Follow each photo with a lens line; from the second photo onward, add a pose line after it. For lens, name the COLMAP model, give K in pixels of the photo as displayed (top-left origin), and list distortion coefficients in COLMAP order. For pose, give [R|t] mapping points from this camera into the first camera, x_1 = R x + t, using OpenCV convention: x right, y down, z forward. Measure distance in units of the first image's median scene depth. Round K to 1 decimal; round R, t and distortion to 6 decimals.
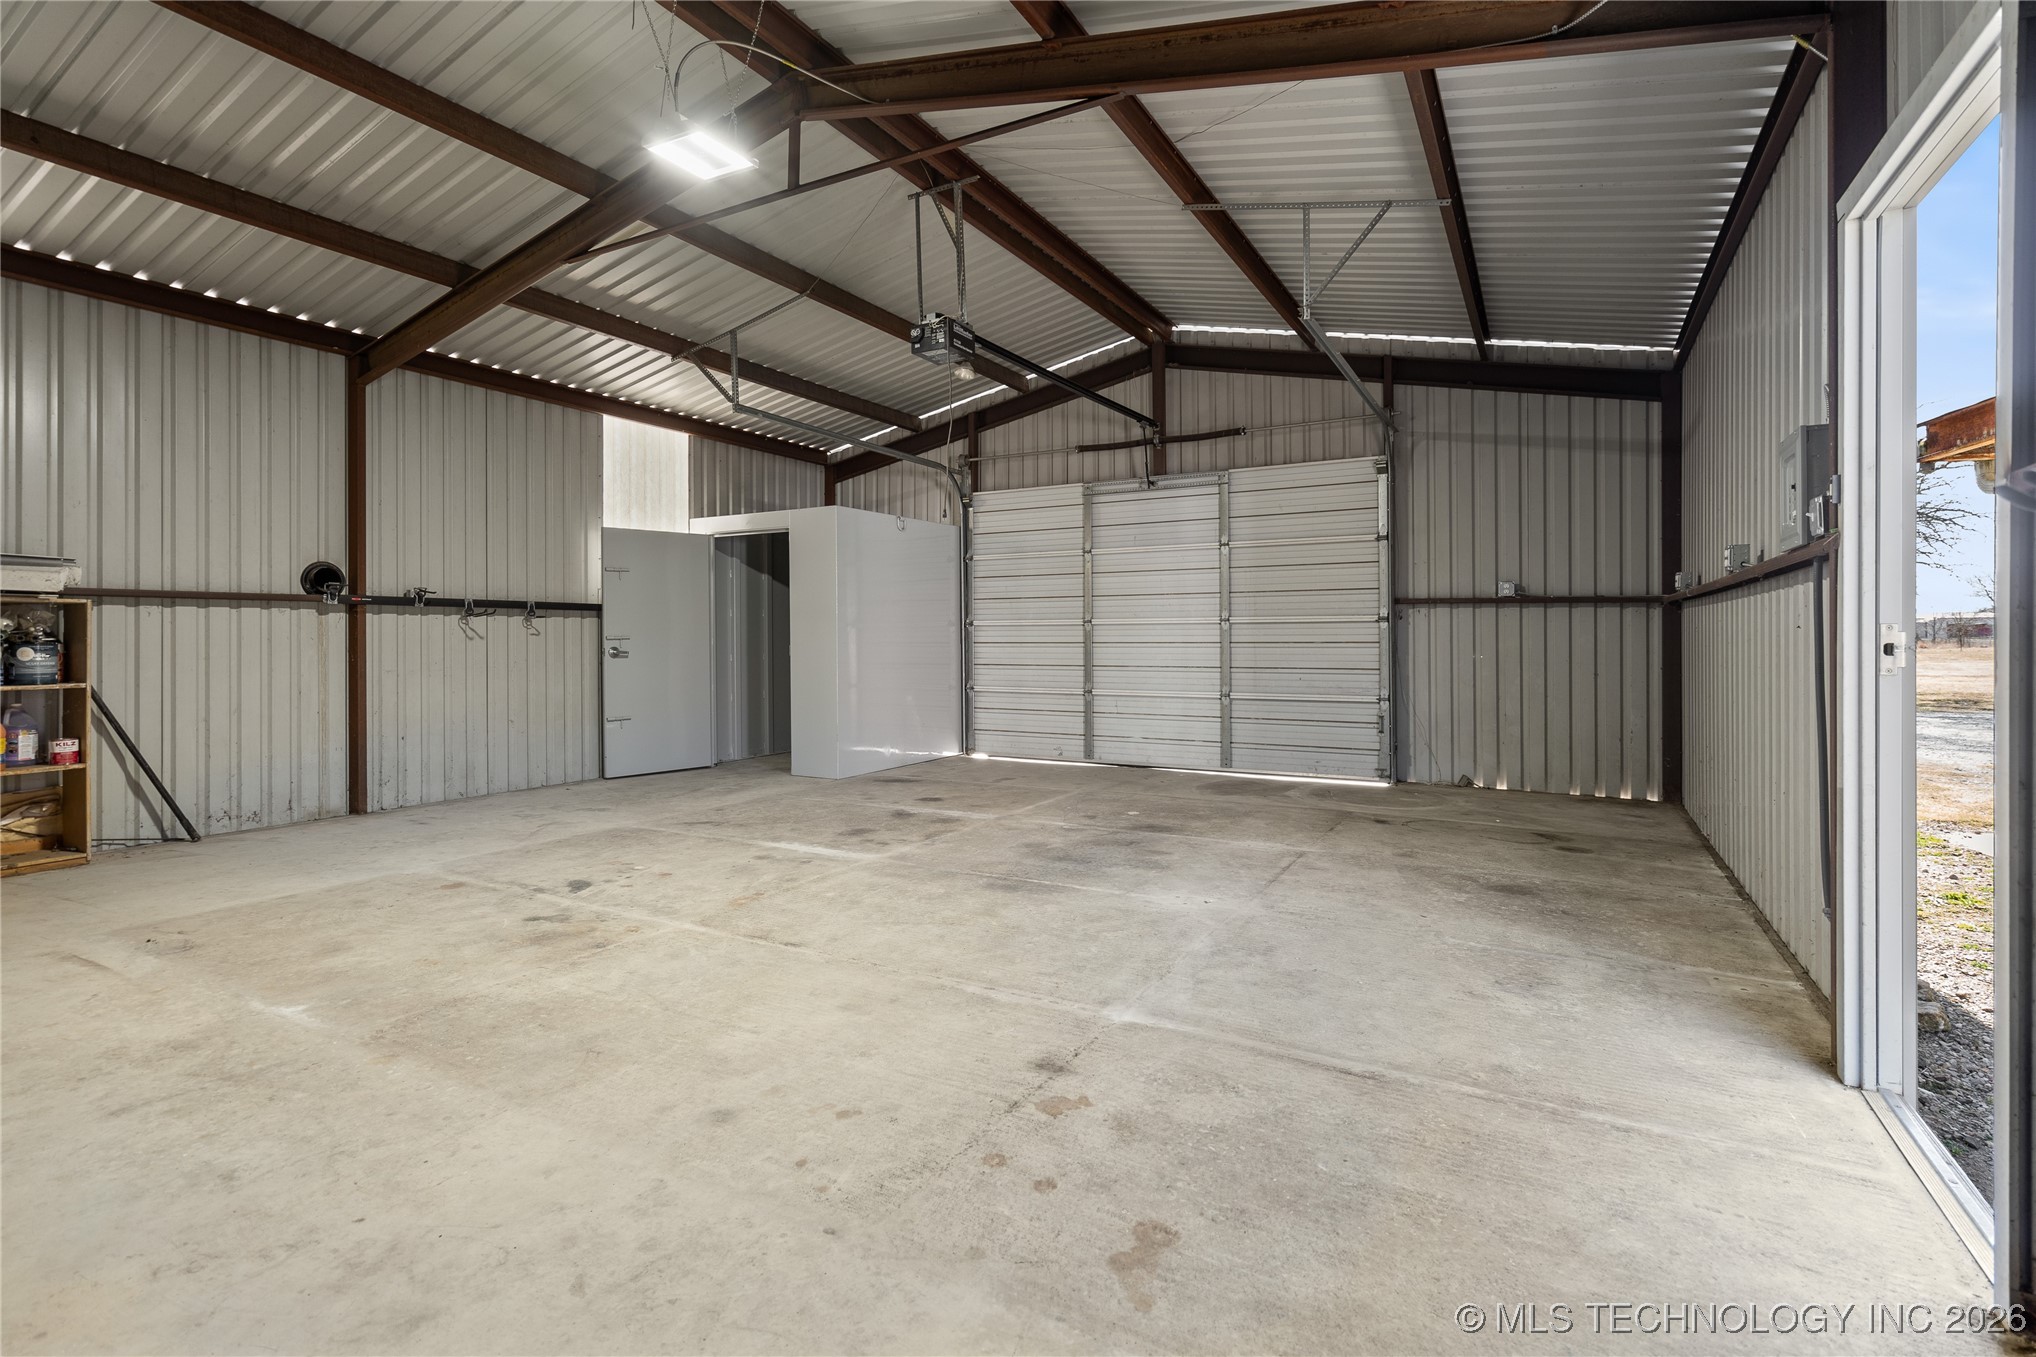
lens RADIAL K [[944.8, 0, 1015.7], [0, 944.8, 658.8], [0, 0, 1]] dist [-0.004795, 0.000634]
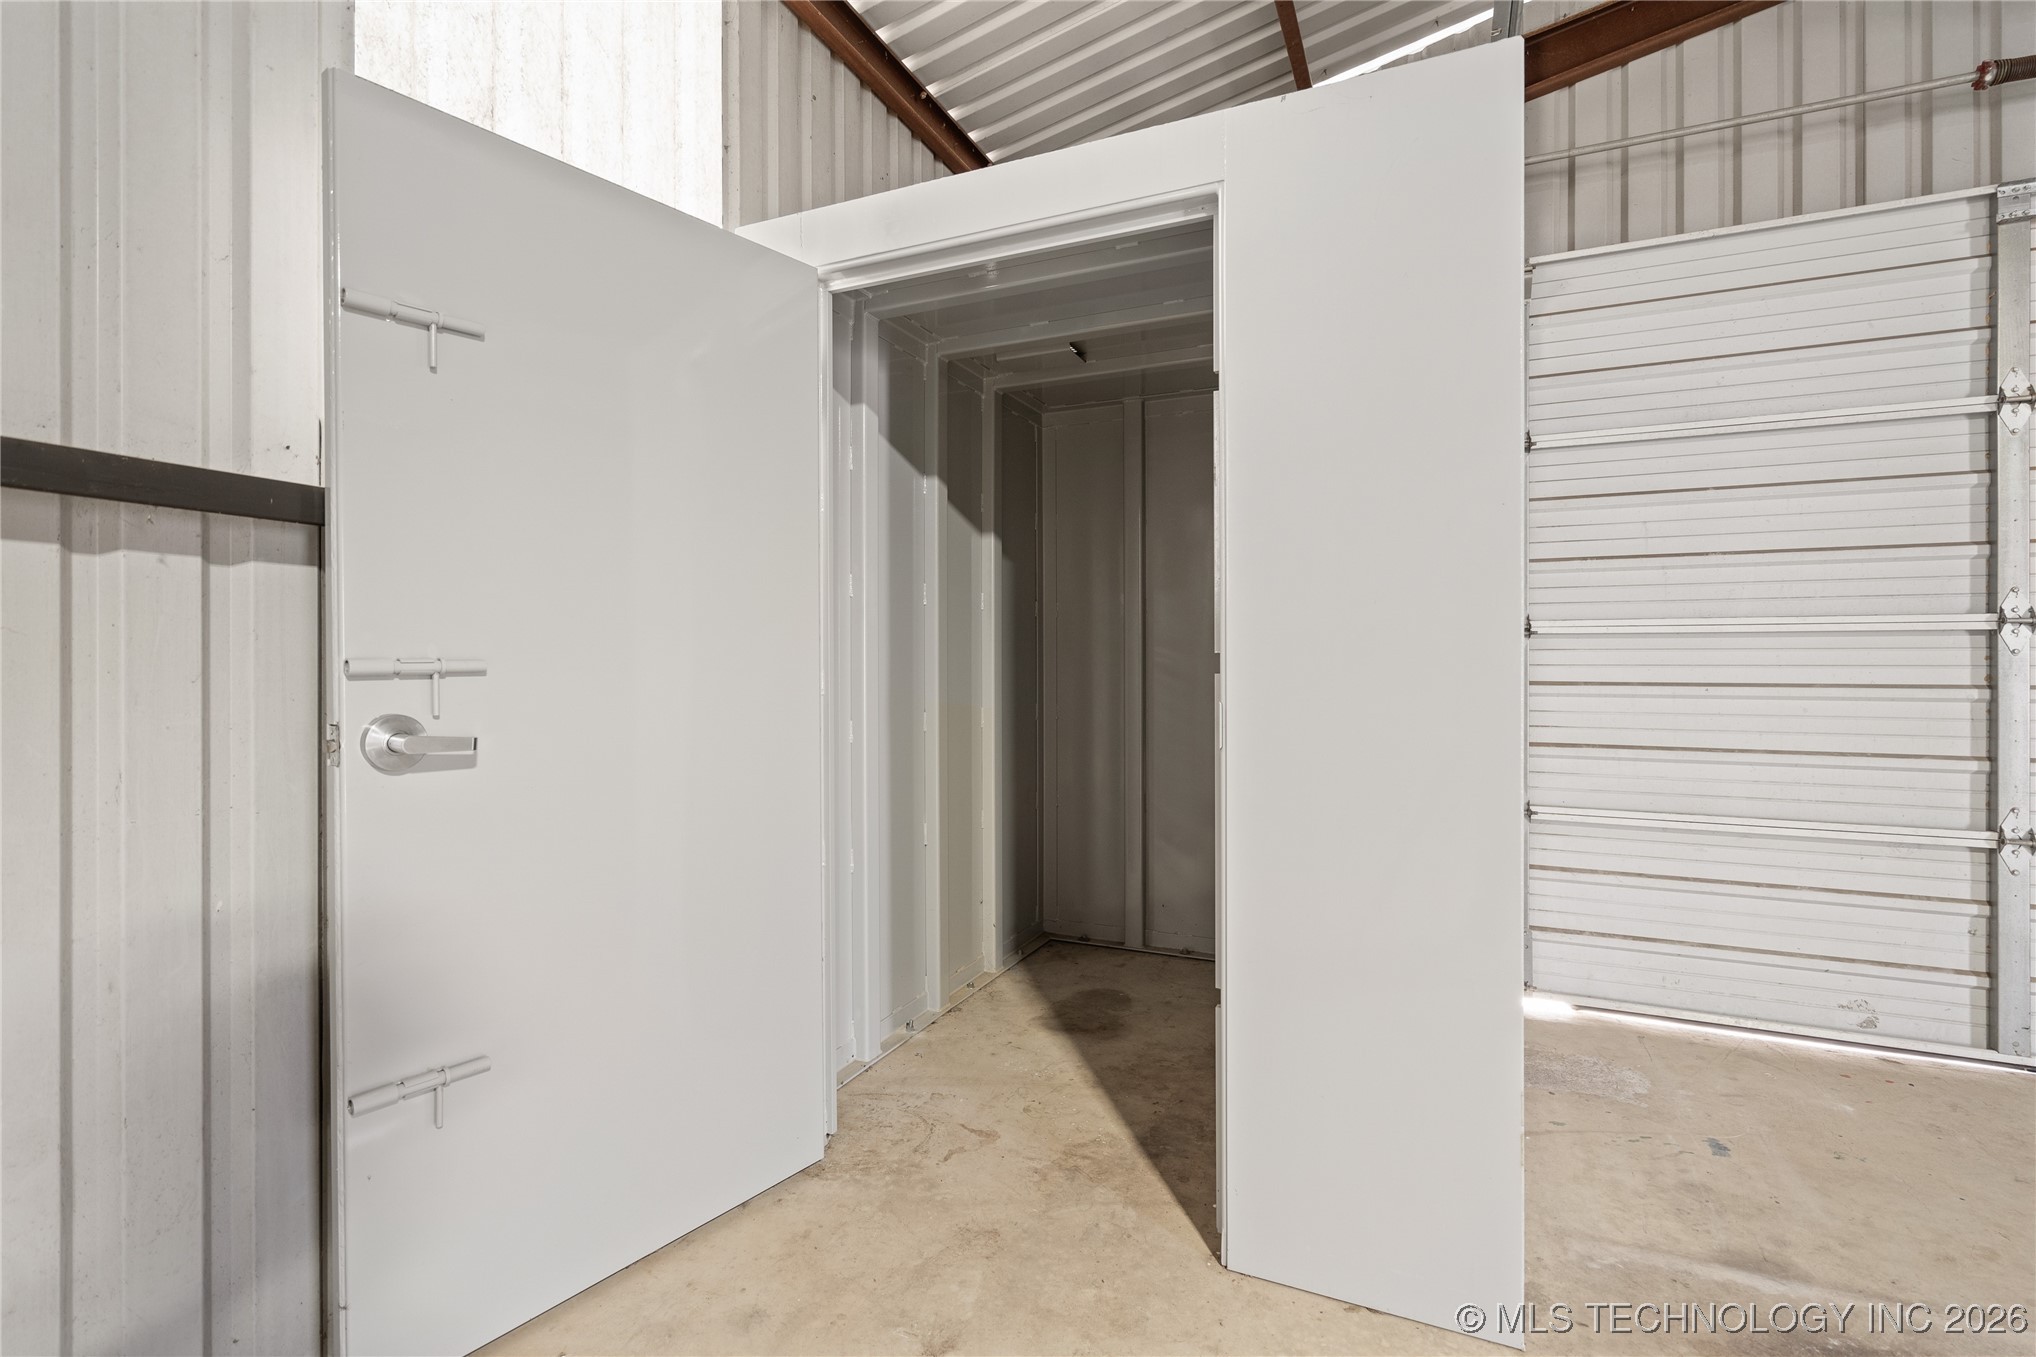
lens RADIAL K [[944.8, 0, 1021.1], [0, 944.8, 681.3], [0, 0, 1]] dist [-0.004795, 0.000634]
pose [[0.996745, 0.003383, 0.080546, -0.311325], [-0.003303, 0.999994, -0.001137, -0.019438], [-0.080550, 0.000867, 0.996750, 0.790413]]
